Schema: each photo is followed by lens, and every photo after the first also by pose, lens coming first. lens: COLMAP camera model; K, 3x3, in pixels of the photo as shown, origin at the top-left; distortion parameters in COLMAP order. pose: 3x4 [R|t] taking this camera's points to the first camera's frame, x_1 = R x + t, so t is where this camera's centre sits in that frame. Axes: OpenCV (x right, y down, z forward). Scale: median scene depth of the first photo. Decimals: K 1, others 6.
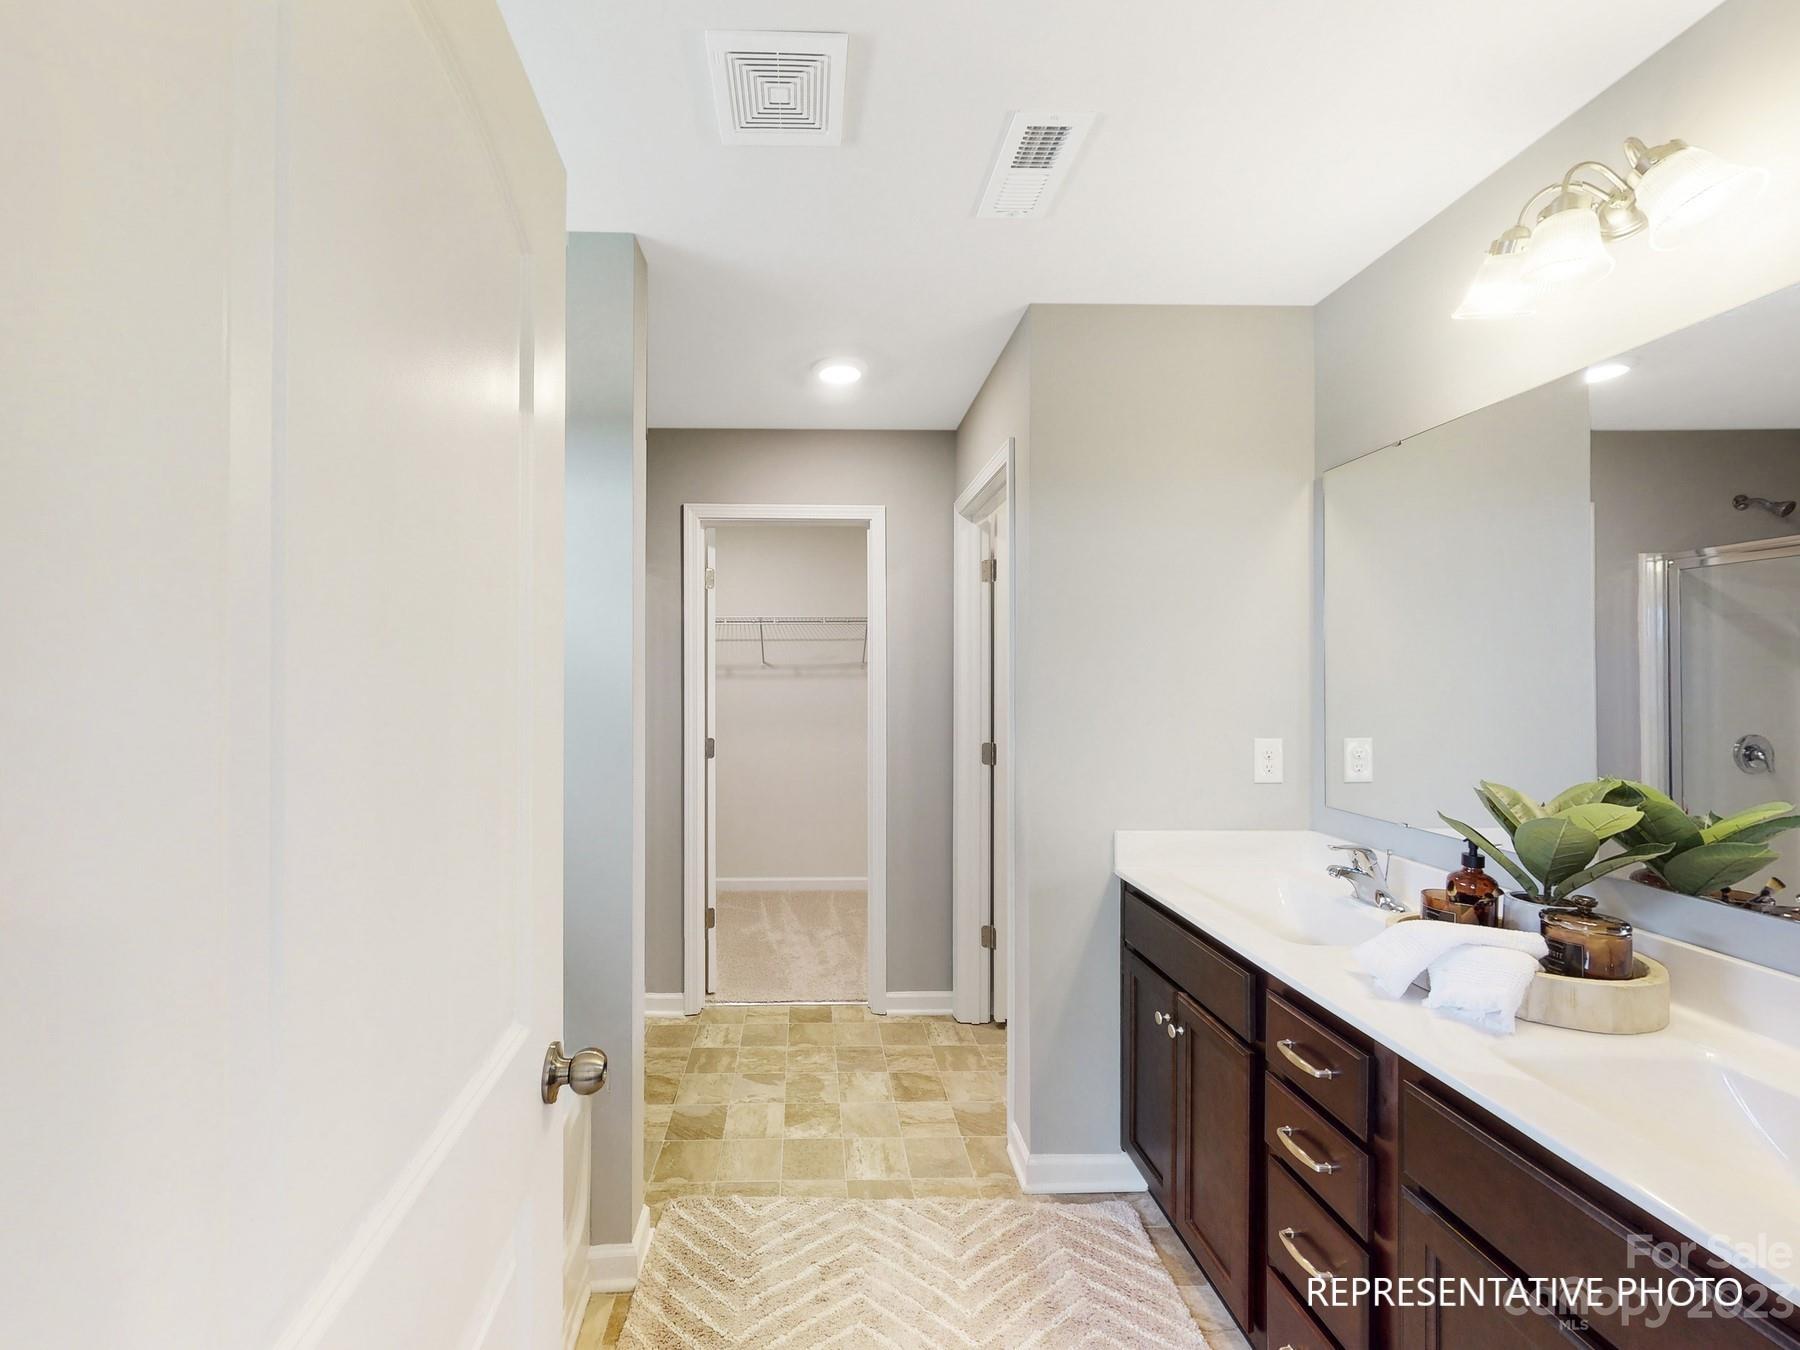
lens RADIAL K [[669.7, 0, 895.9], [0, 669.7, 674.2], [0, 0, 1]] dist [-0.001384, 0.000132]
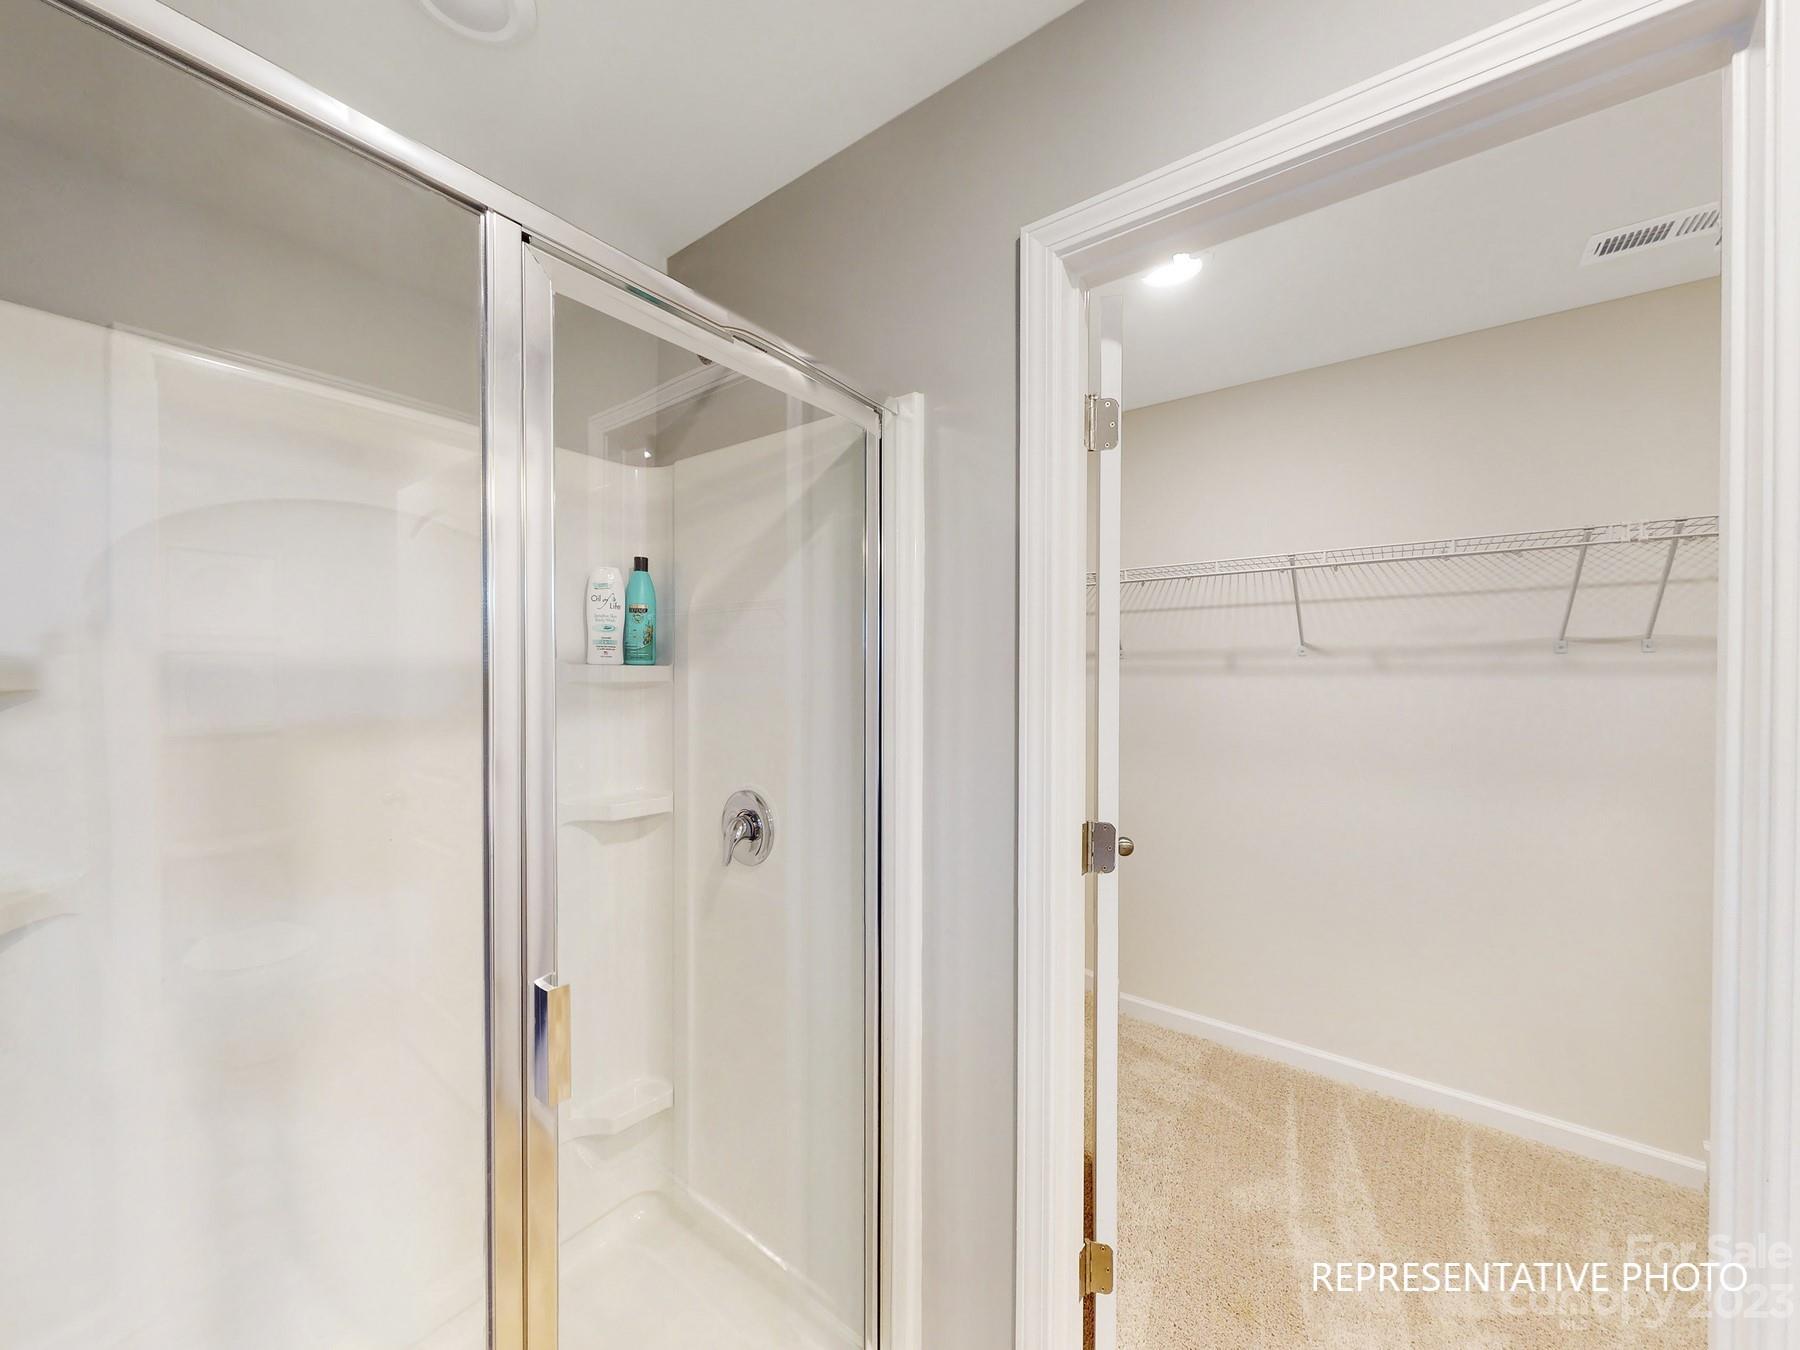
lens RADIAL K [[669.7, 0, 885.3], [0, 669.7, 673.6], [0, 0, 1]] dist [-0.001384, 0.000132]
pose [[0.705377, 0.005347, -0.708812, -0.052856], [-0.000185, 0.999973, 0.007360, 0.002620], [0.708832, -0.005061, 0.705359, 0.387944]]
